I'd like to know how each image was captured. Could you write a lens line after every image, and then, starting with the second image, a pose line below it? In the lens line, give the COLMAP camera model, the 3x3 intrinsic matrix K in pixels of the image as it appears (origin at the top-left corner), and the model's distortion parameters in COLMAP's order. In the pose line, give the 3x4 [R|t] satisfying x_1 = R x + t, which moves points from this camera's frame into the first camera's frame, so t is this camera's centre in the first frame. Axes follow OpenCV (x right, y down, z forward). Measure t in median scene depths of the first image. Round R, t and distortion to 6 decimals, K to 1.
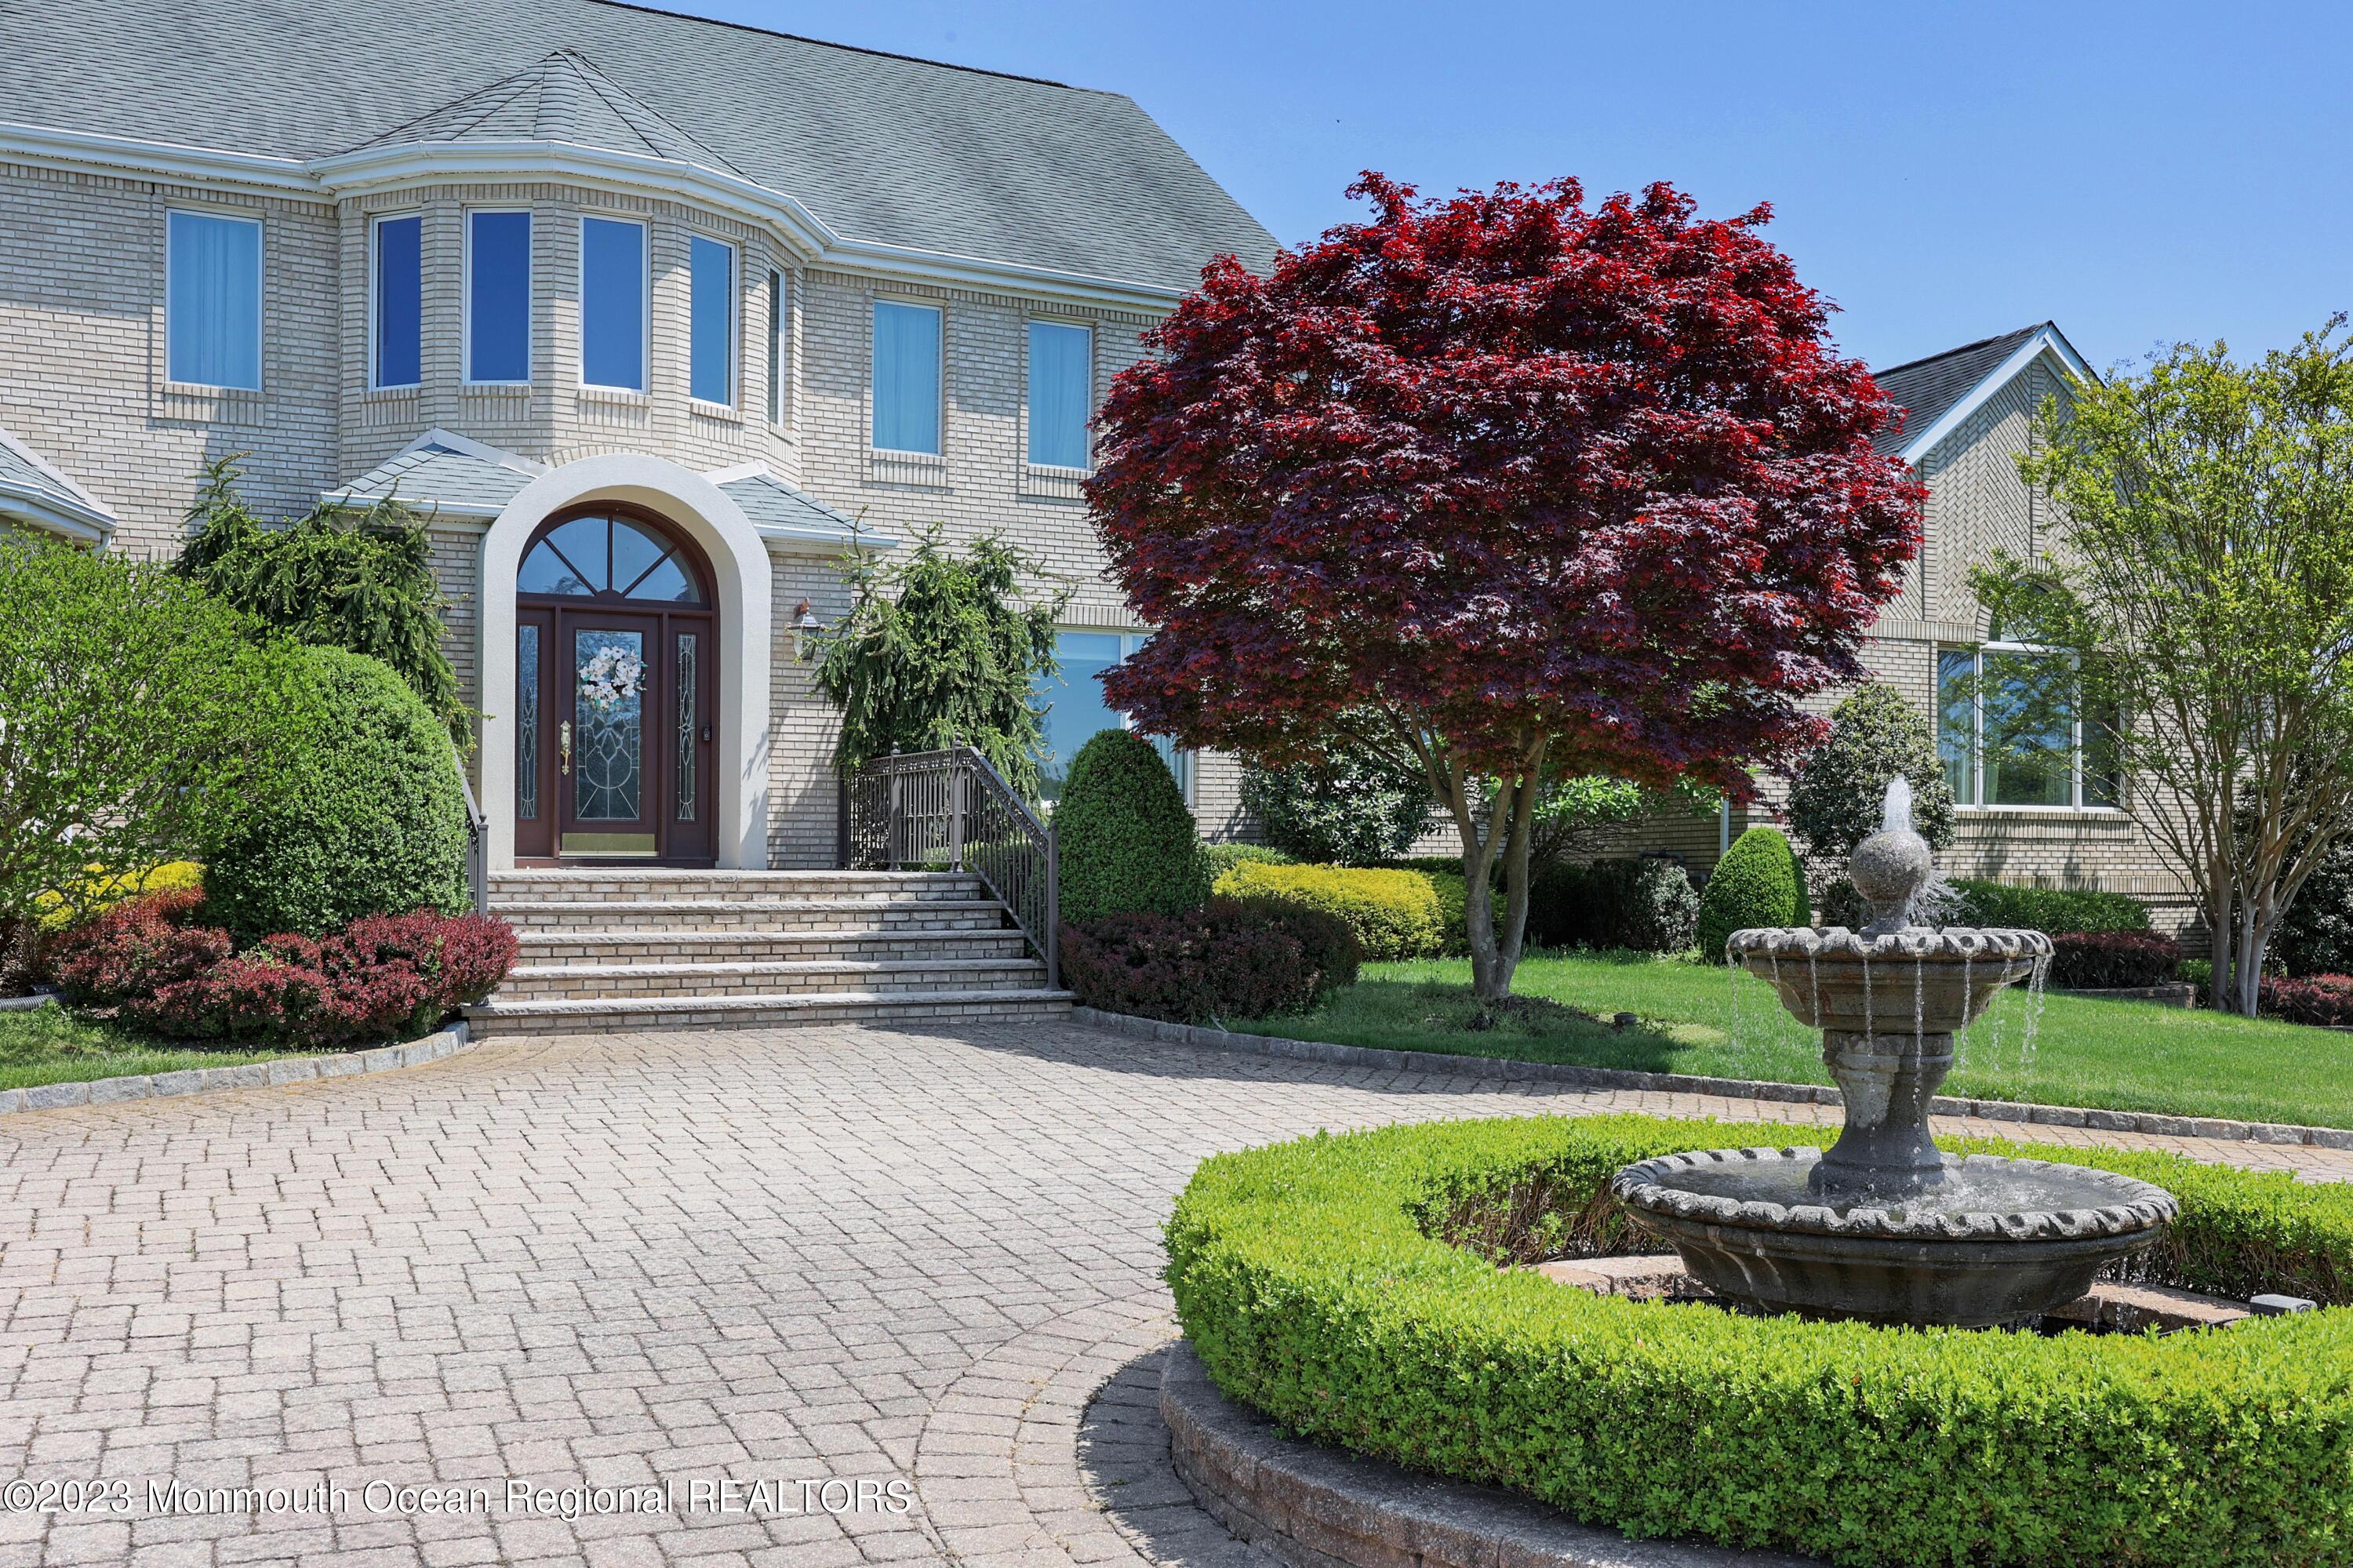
lens RADIAL K [[1939.1, 0, 1179.1], [0, 1939.1, 789.8], [0, 0, 1]] dist [-0.000932, -0.005922]
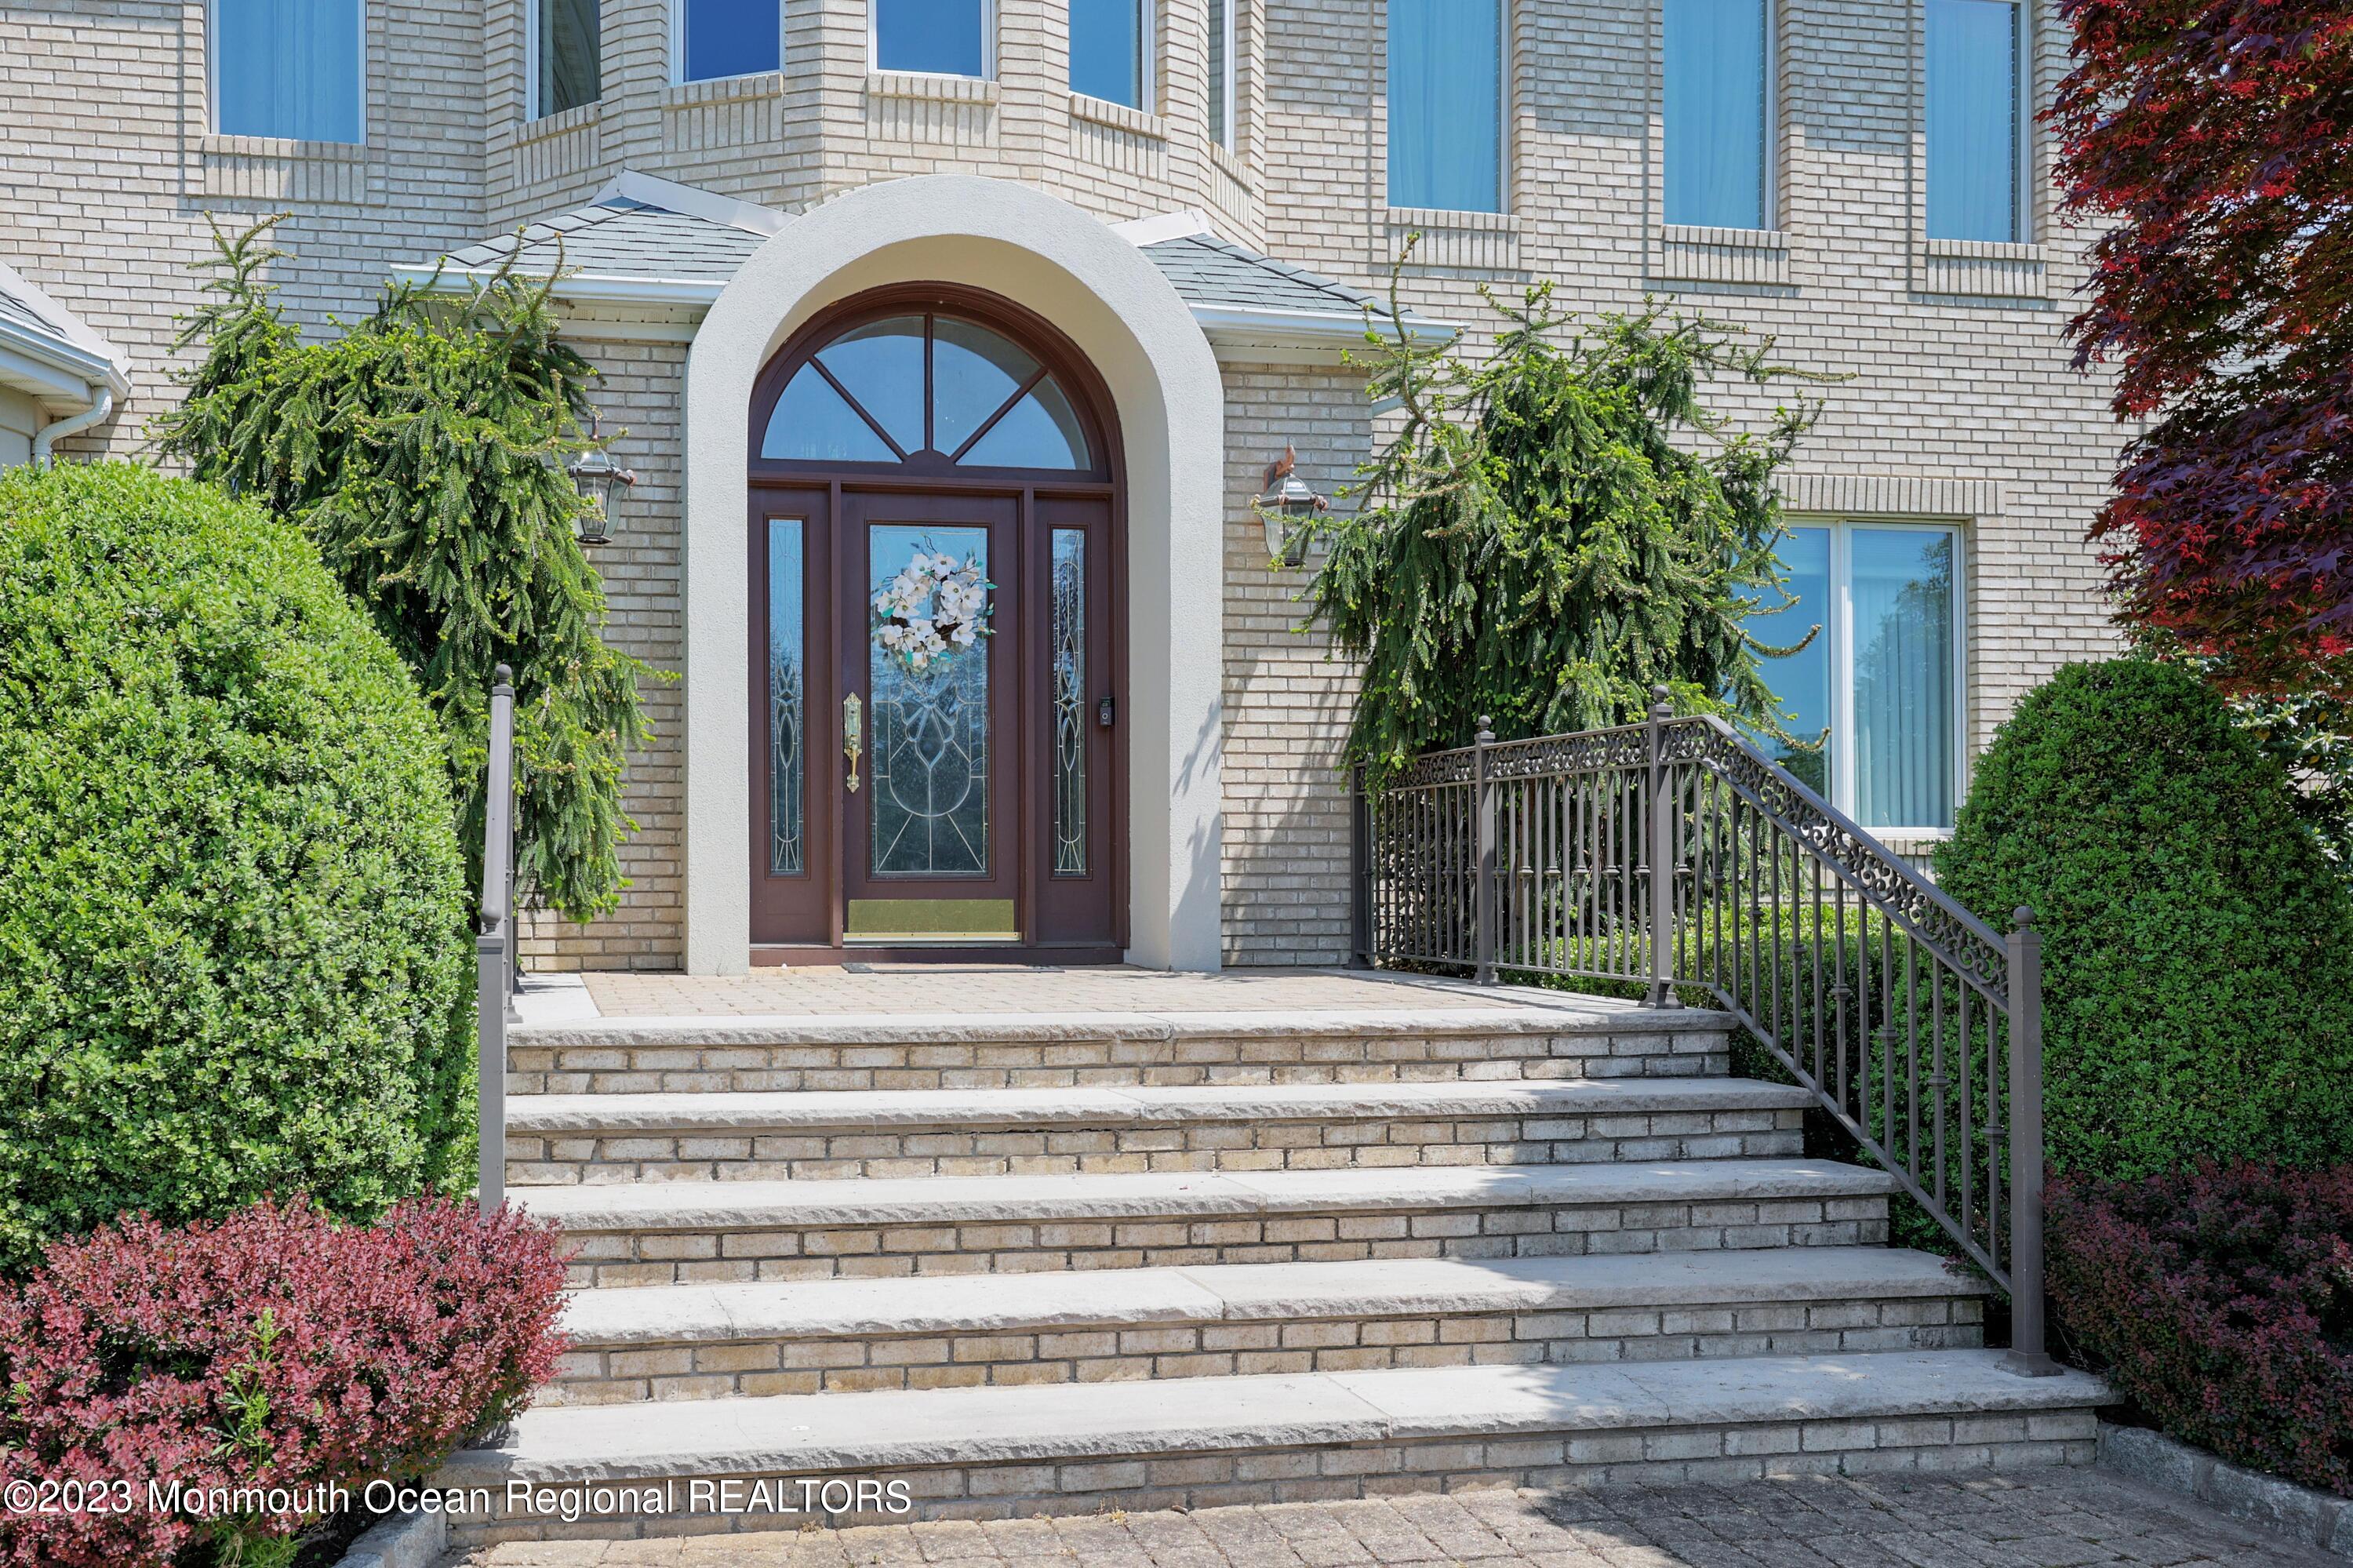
lens RADIAL K [[1939.1, 0, 1169.7], [0, 1939.1, 787.0], [0, 0, 1]] dist [-0.000932, -0.005922]
pose [[0.977419, -0.013221, -0.210899, -0.119219], [0.011797, 0.999898, -0.008008, -0.003940], [0.210983, 0.005339, 0.977475, 0.503489]]
